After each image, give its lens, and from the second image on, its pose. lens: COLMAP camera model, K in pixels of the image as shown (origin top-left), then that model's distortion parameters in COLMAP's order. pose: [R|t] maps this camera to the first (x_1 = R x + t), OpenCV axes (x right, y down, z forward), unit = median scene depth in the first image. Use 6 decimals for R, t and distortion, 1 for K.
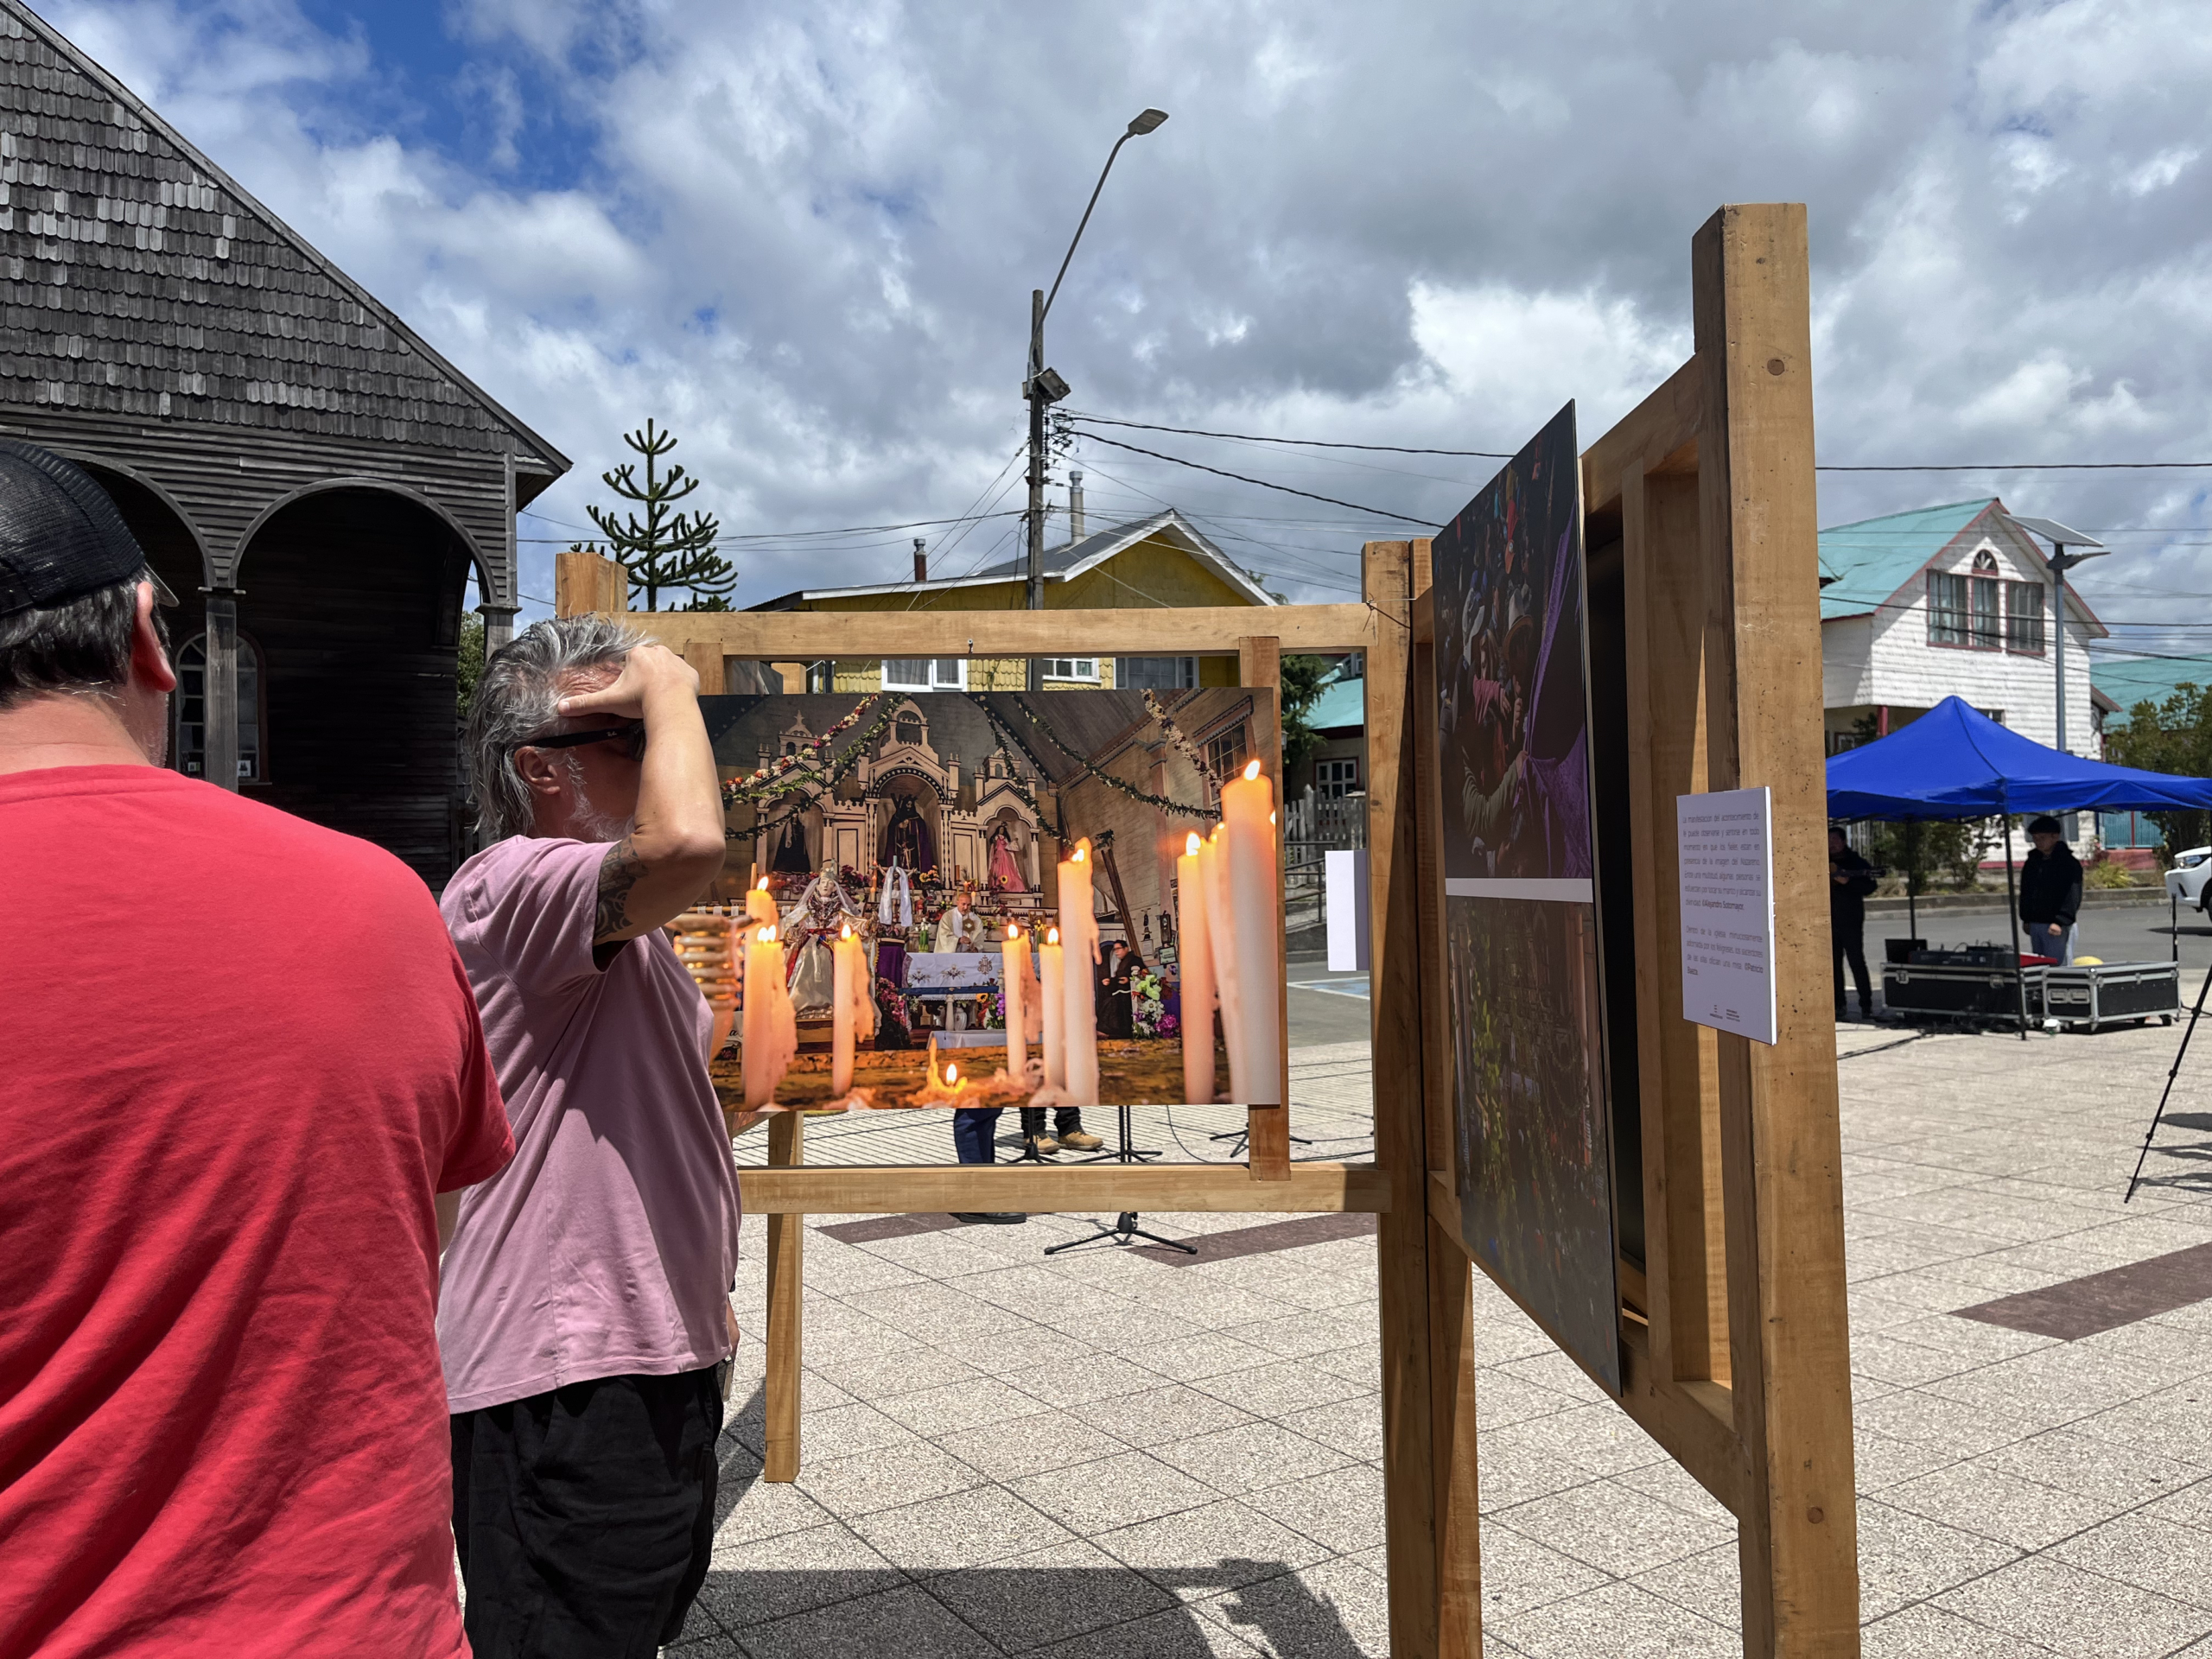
lens RADIAL K [[1661.5, 0, 1134.9], [0, 1661.5, 815.9], [0, 0, 1]] dist [0.065277, -0.098237]
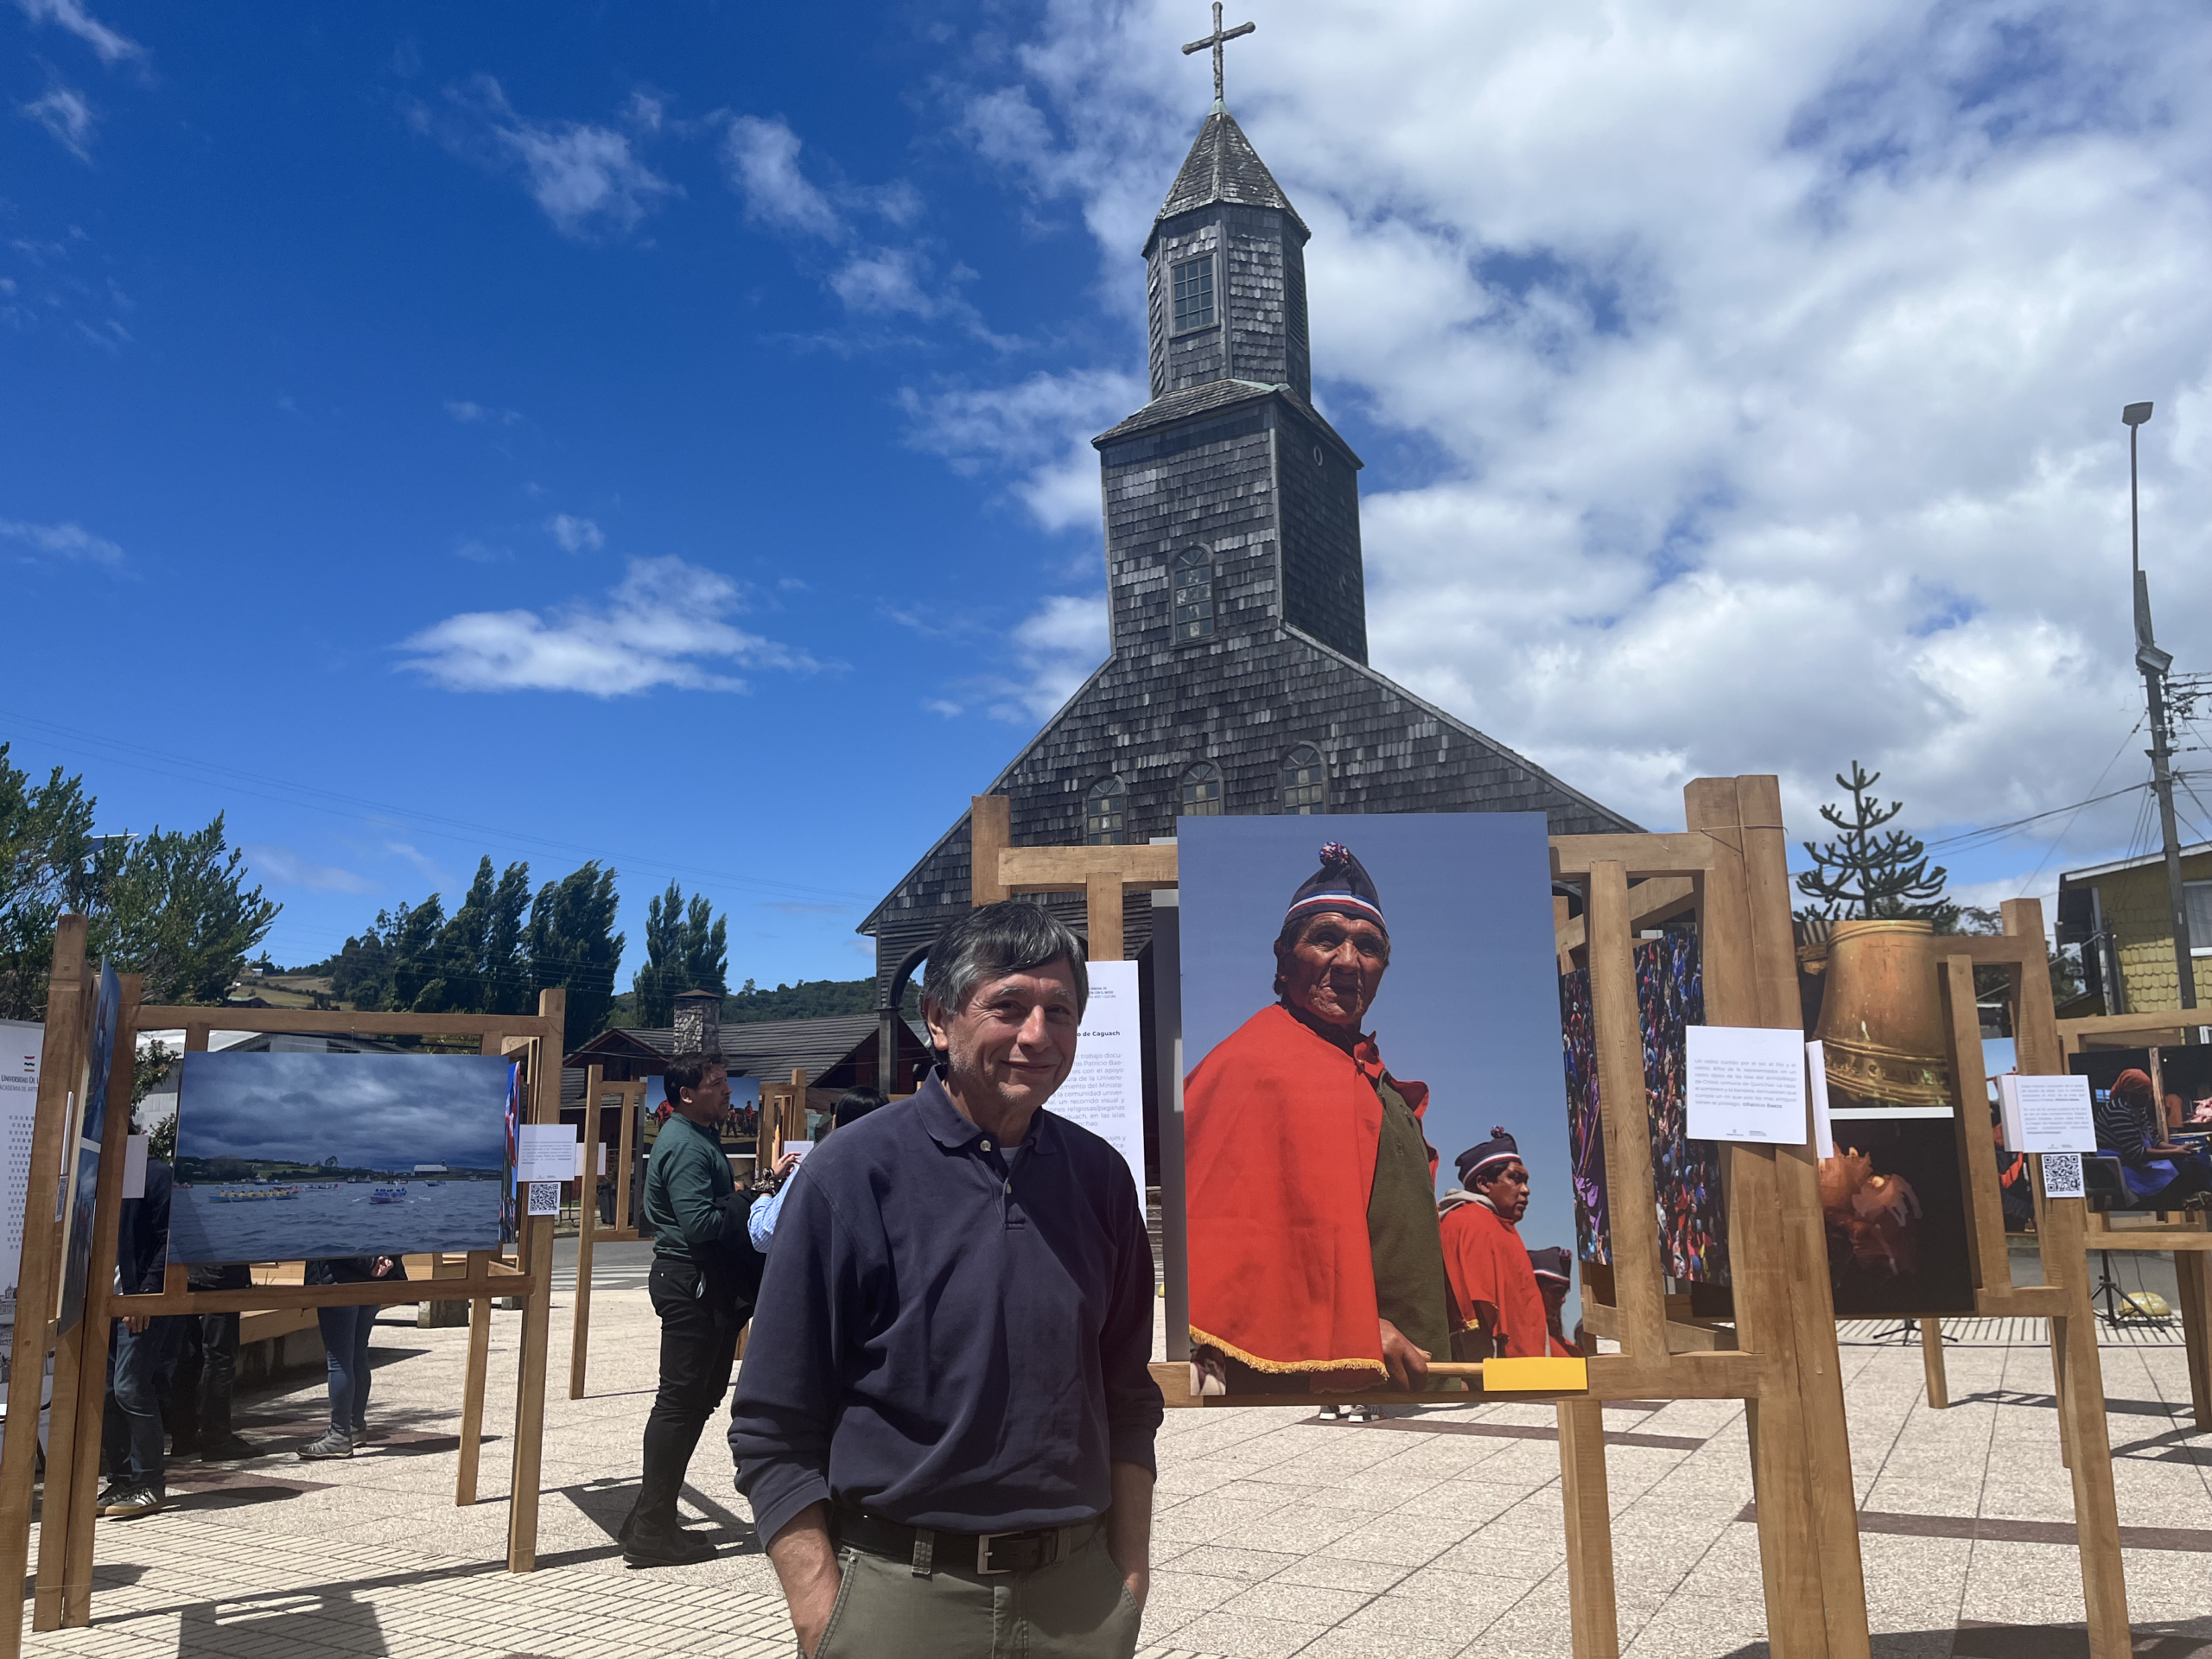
lens RADIAL K [[1661.5, 0, 1093.8], [0, 1661.5, 862.5], [0, 0, 1]] dist [0.065277, -0.098237]
pose [[0.480213, -0.146959, -0.864754, 0.667170], [0.030547, 0.988069, -0.150952, -0.001277], [0.876620, 0.046073, 0.478972, -0.067348]]
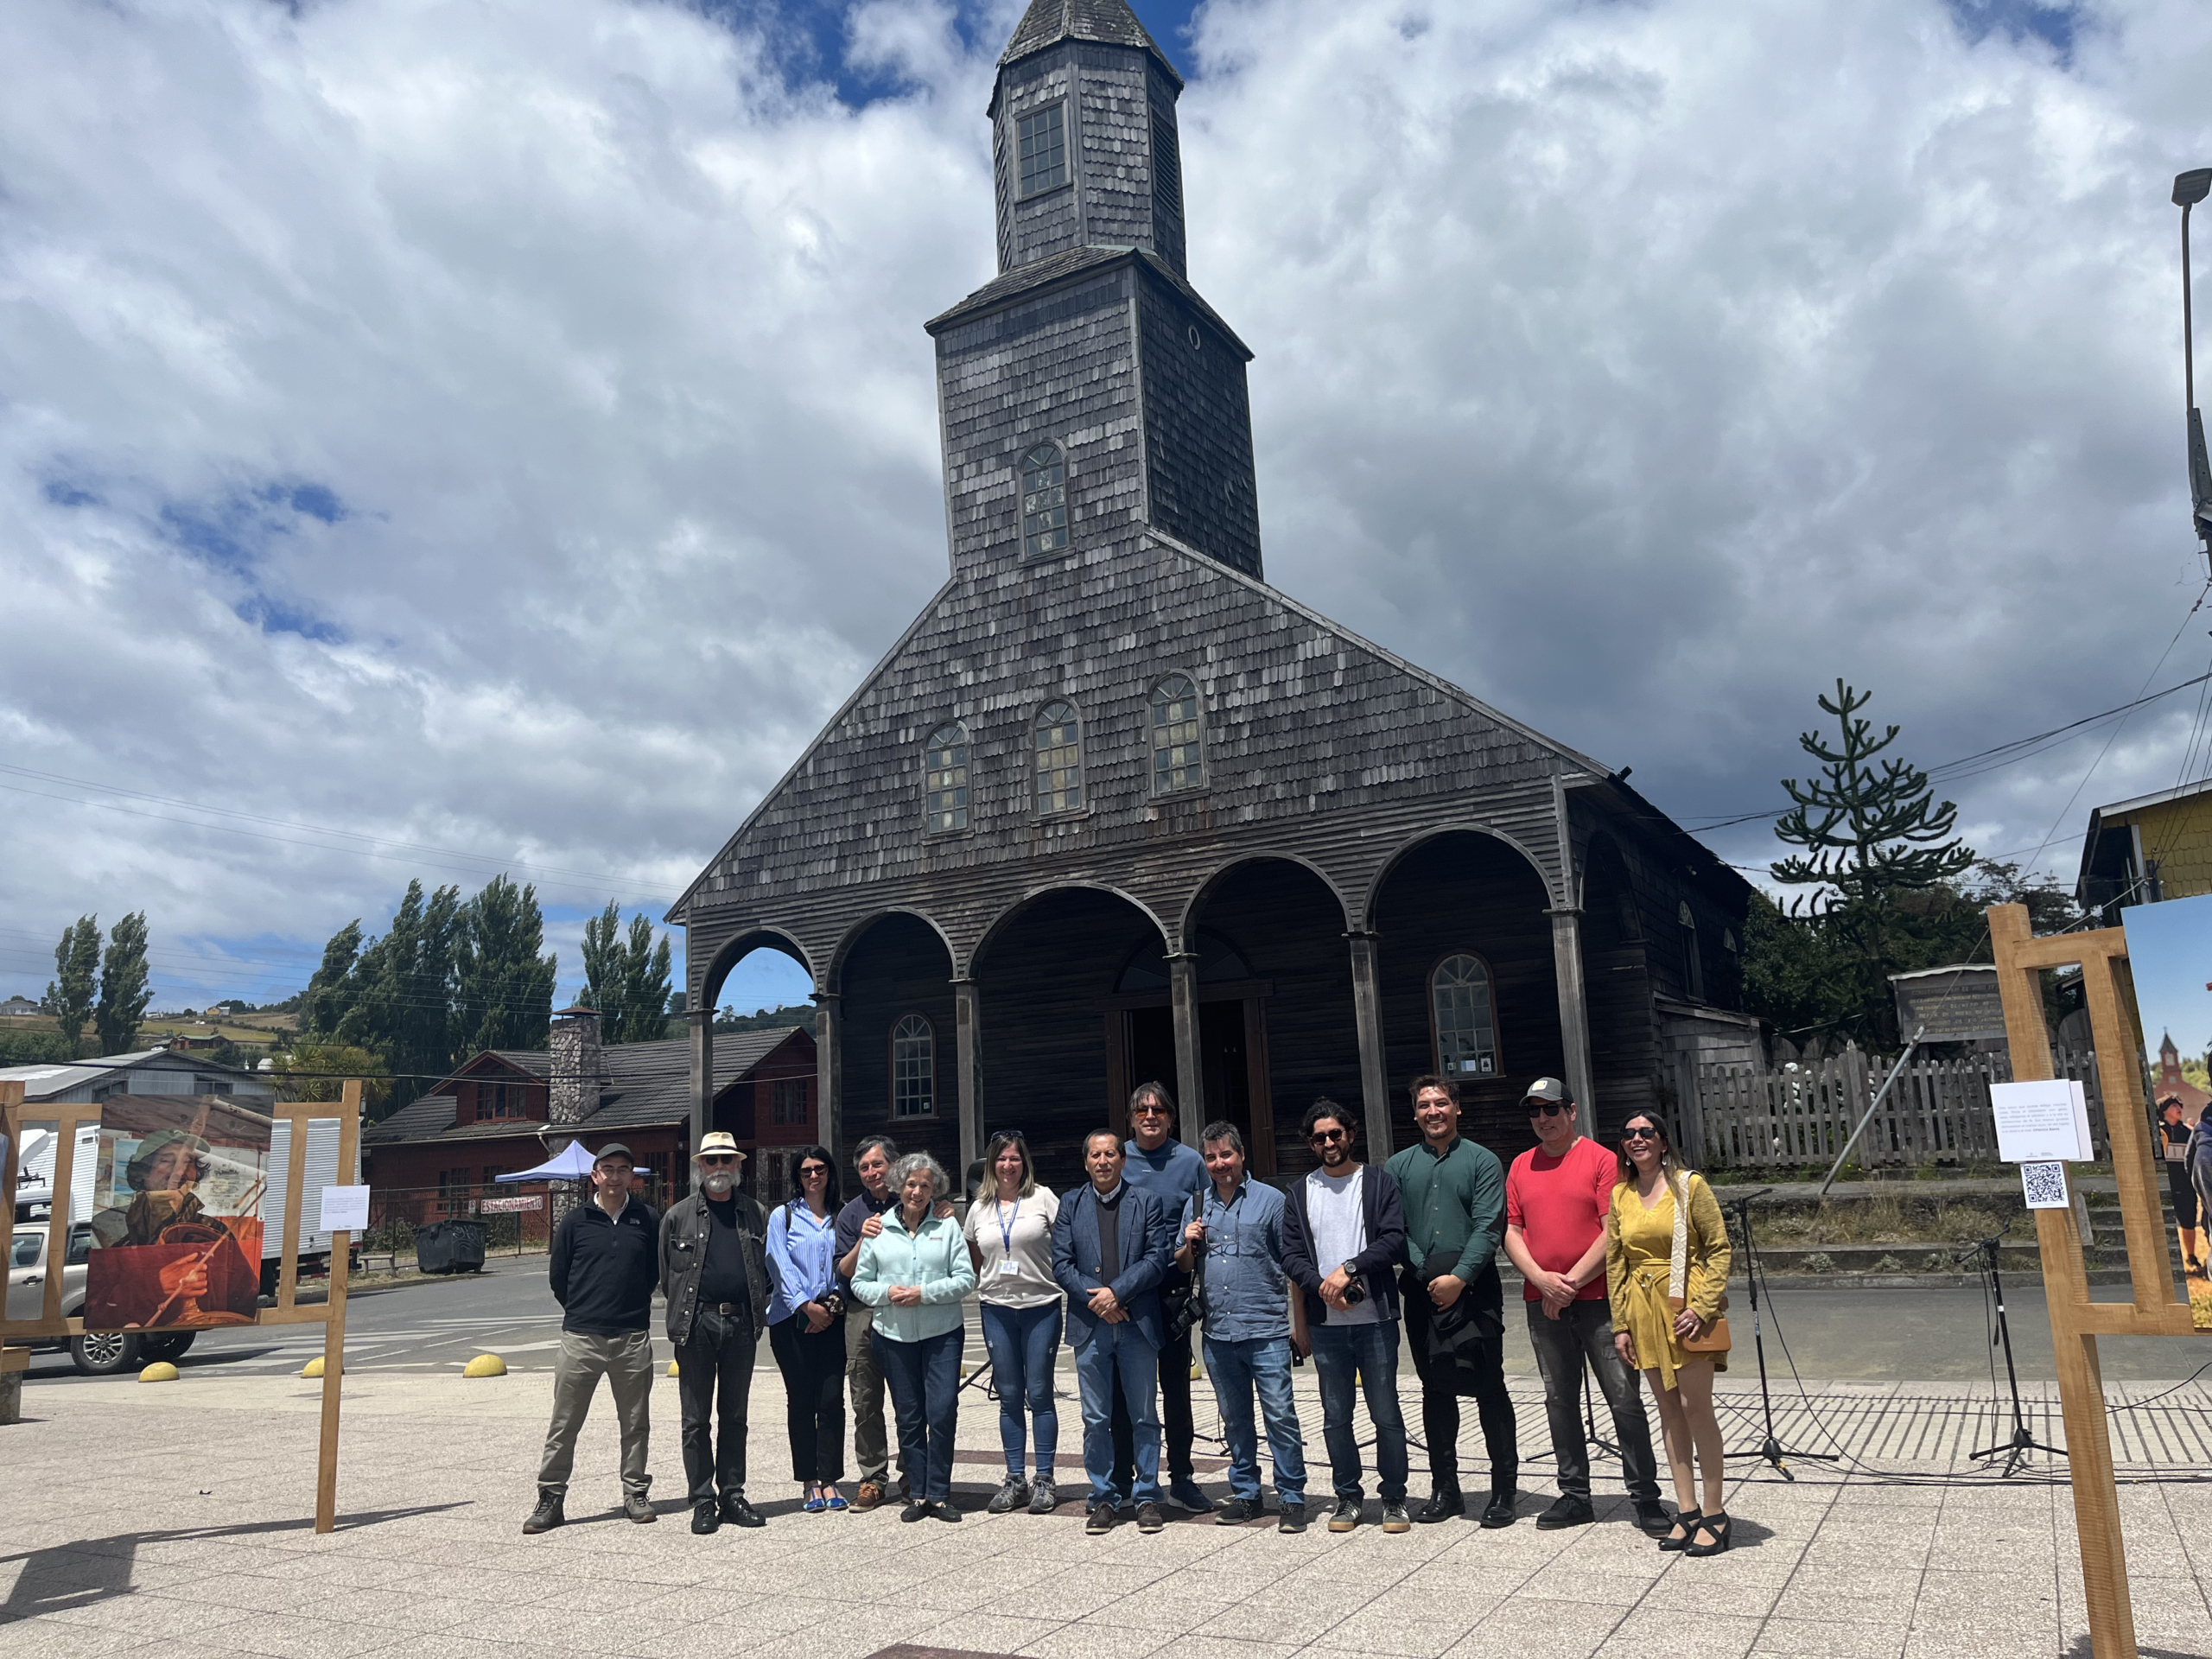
lens RADIAL K [[1661.5, 0, 1100.2], [0, 1661.5, 845.5], [0, 0, 1]] dist [0.065277, -0.098237]
pose [[0.490894, -0.175826, -0.853292, 0.456638], [0.056236, 0.983776, -0.170361, 0.006317], [0.869402, 0.035644, 0.492817, 0.186510]]
